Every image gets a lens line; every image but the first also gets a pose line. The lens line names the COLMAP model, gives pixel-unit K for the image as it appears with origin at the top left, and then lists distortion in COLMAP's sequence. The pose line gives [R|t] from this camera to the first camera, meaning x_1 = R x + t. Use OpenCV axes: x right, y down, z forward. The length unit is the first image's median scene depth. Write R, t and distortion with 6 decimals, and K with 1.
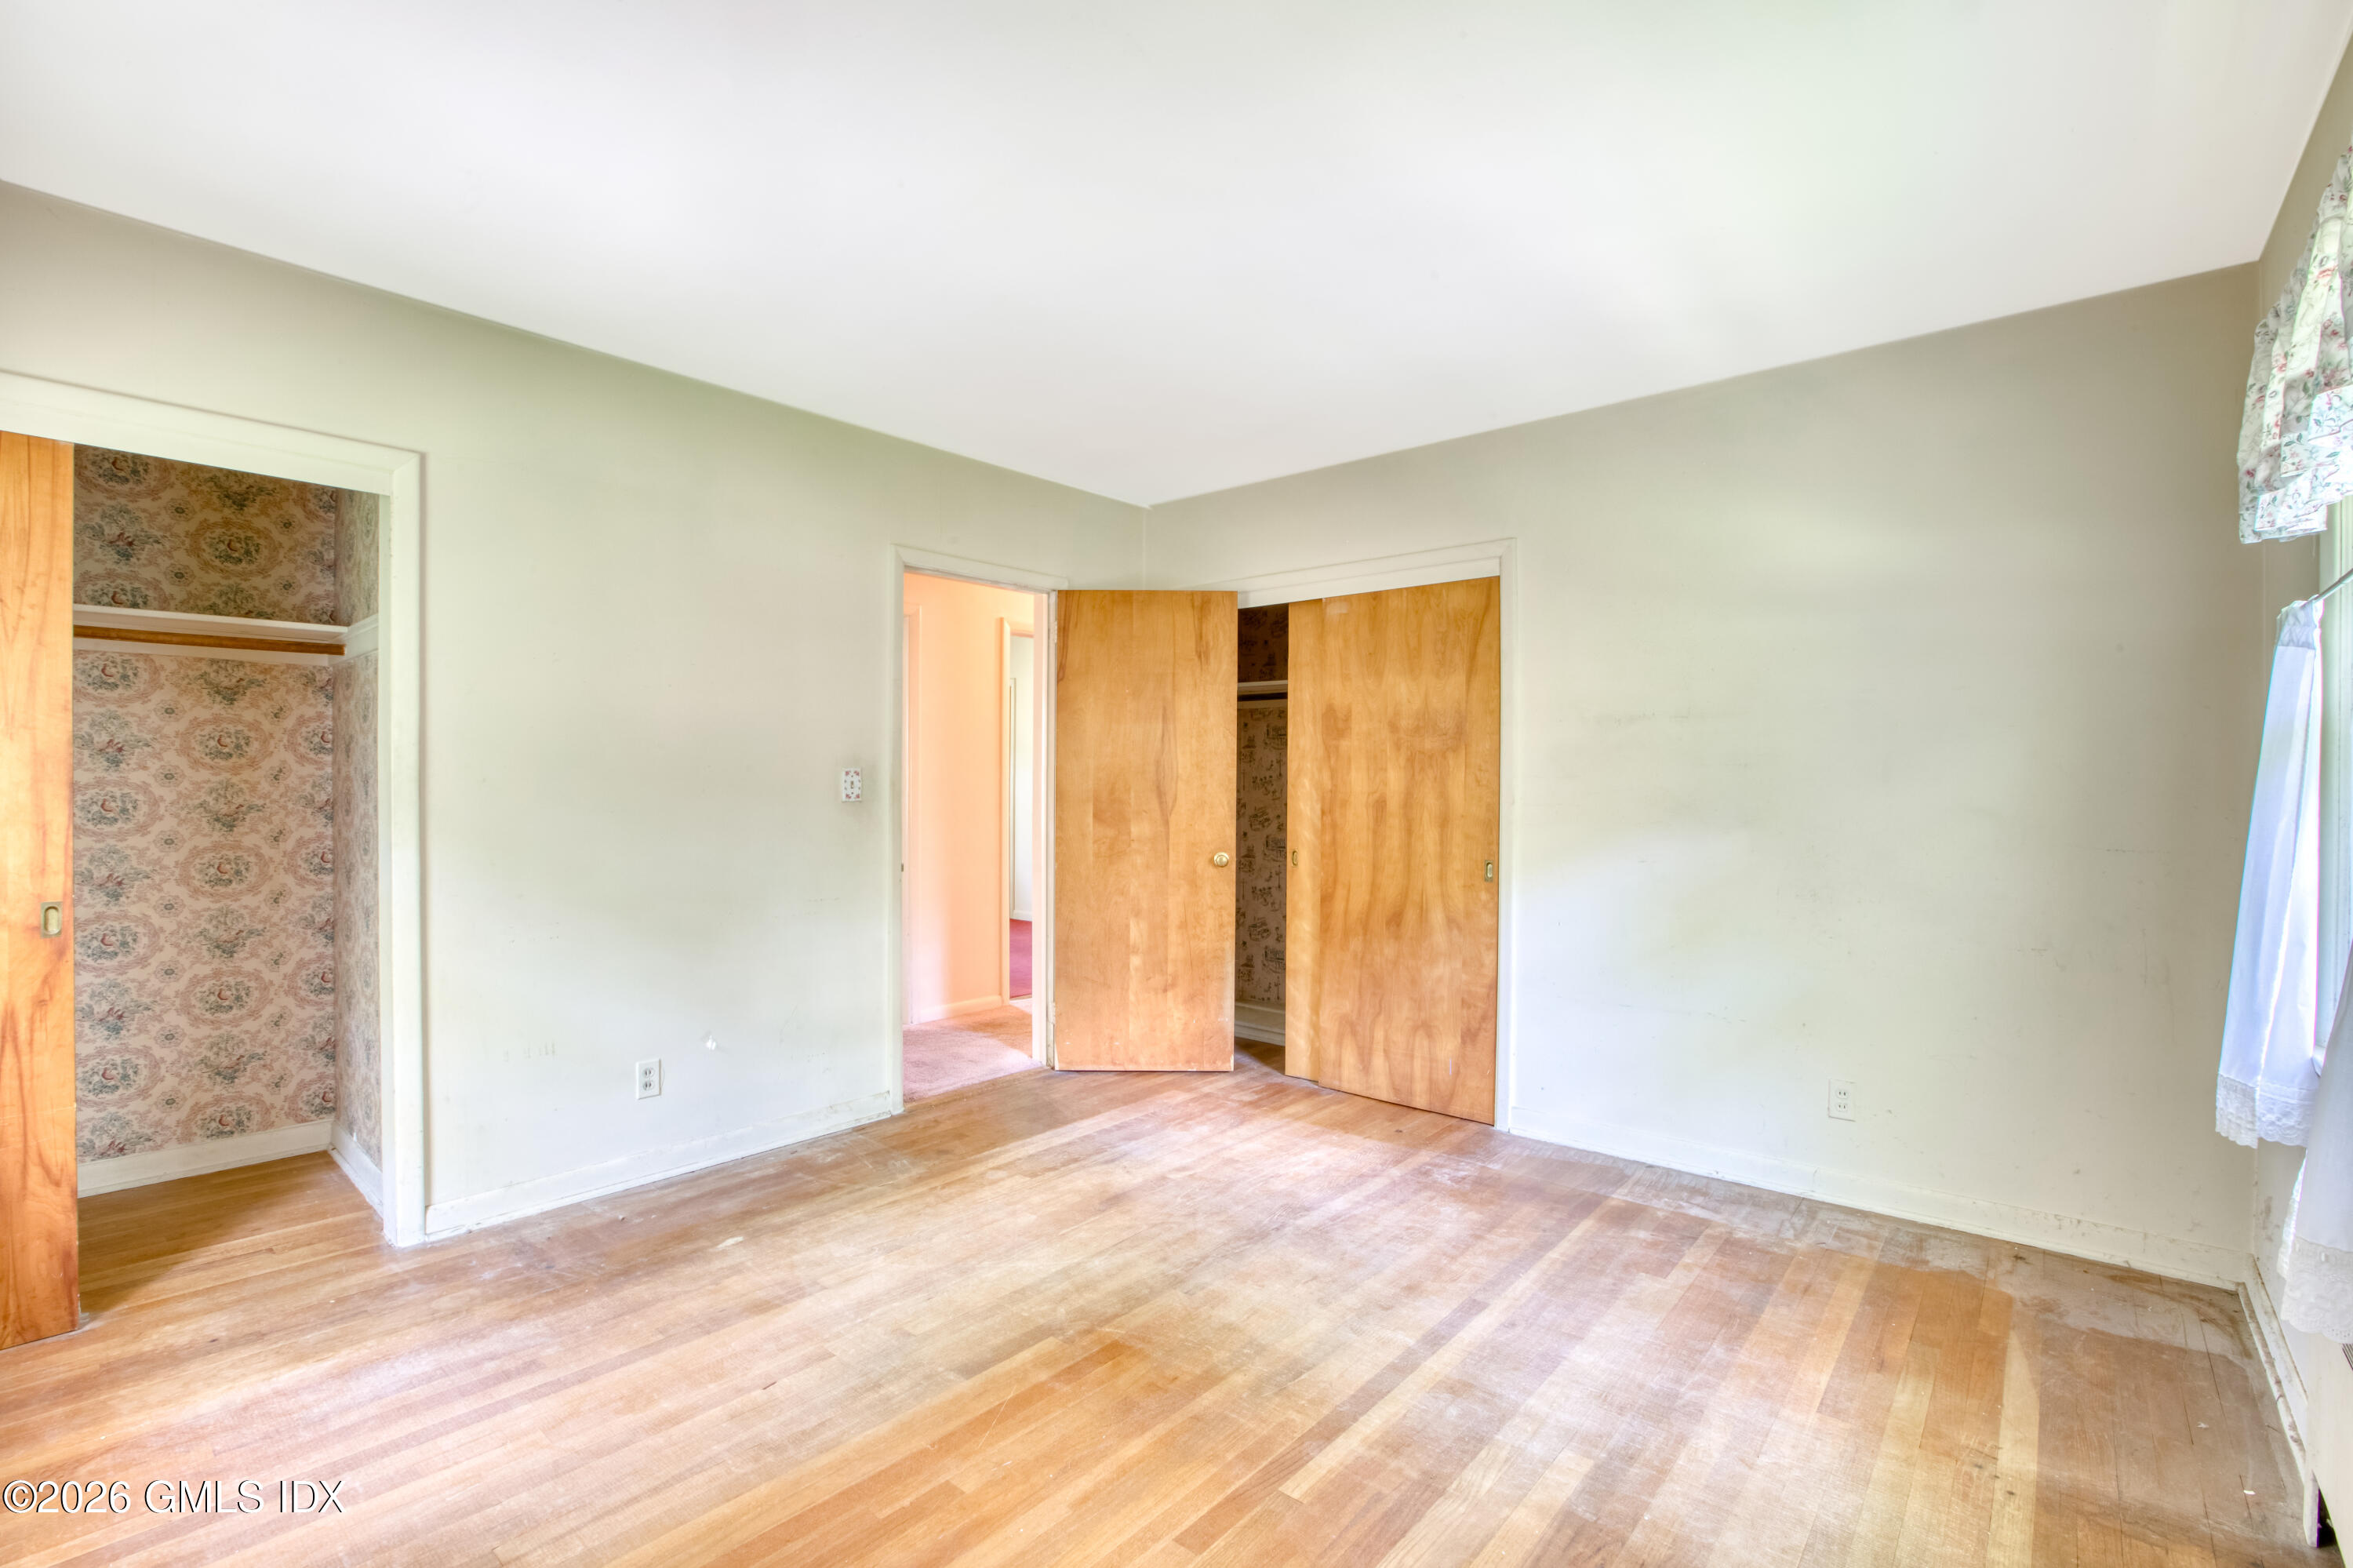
lens RADIAL K [[1055.7, 0, 1181.3], [0, 1055.7, 789.3], [0, 0, 1]] dist [-0.009591, 0.001317]
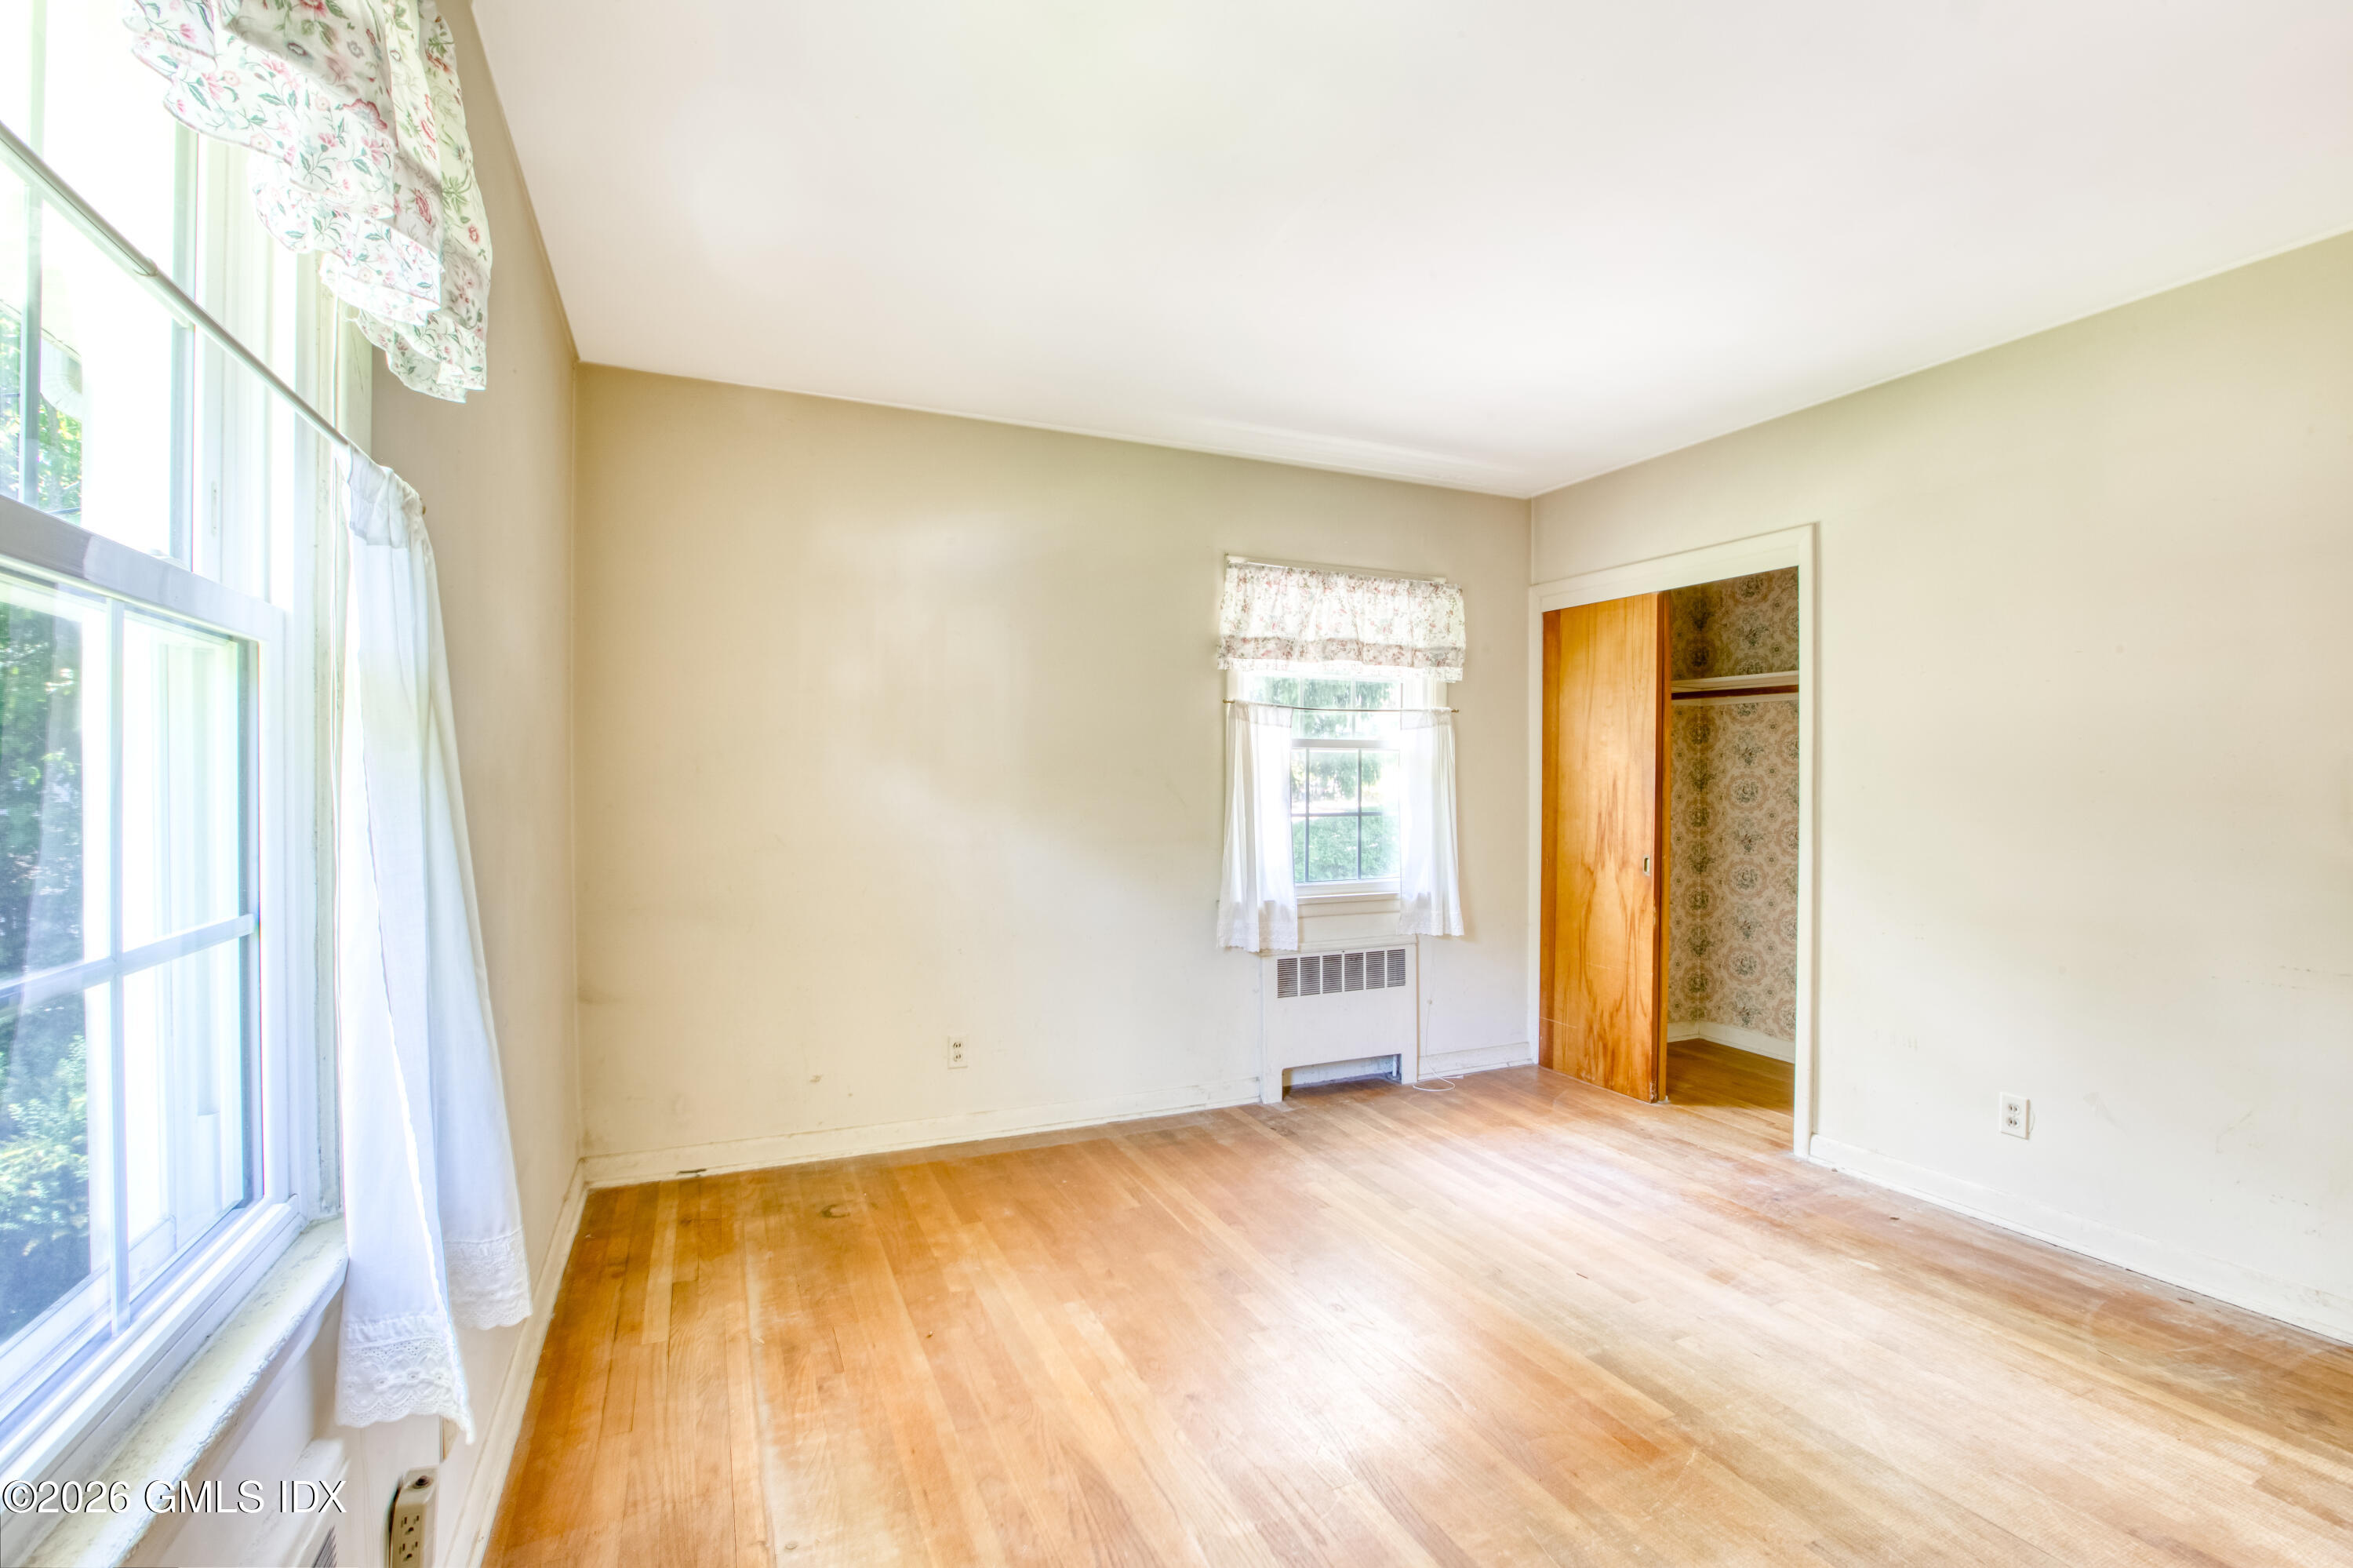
lens RADIAL K [[1055.7, 0, 1191.6], [0, 1055.7, 781.2], [0, 0, 1]] dist [-0.009591, 0.001317]
pose [[-0.381722, -0.007400, -0.924248, 0.743656], [-0.018929, 0.999821, -0.000187, -0.000484], [0.924083, 0.017424, -0.381794, 0.839355]]
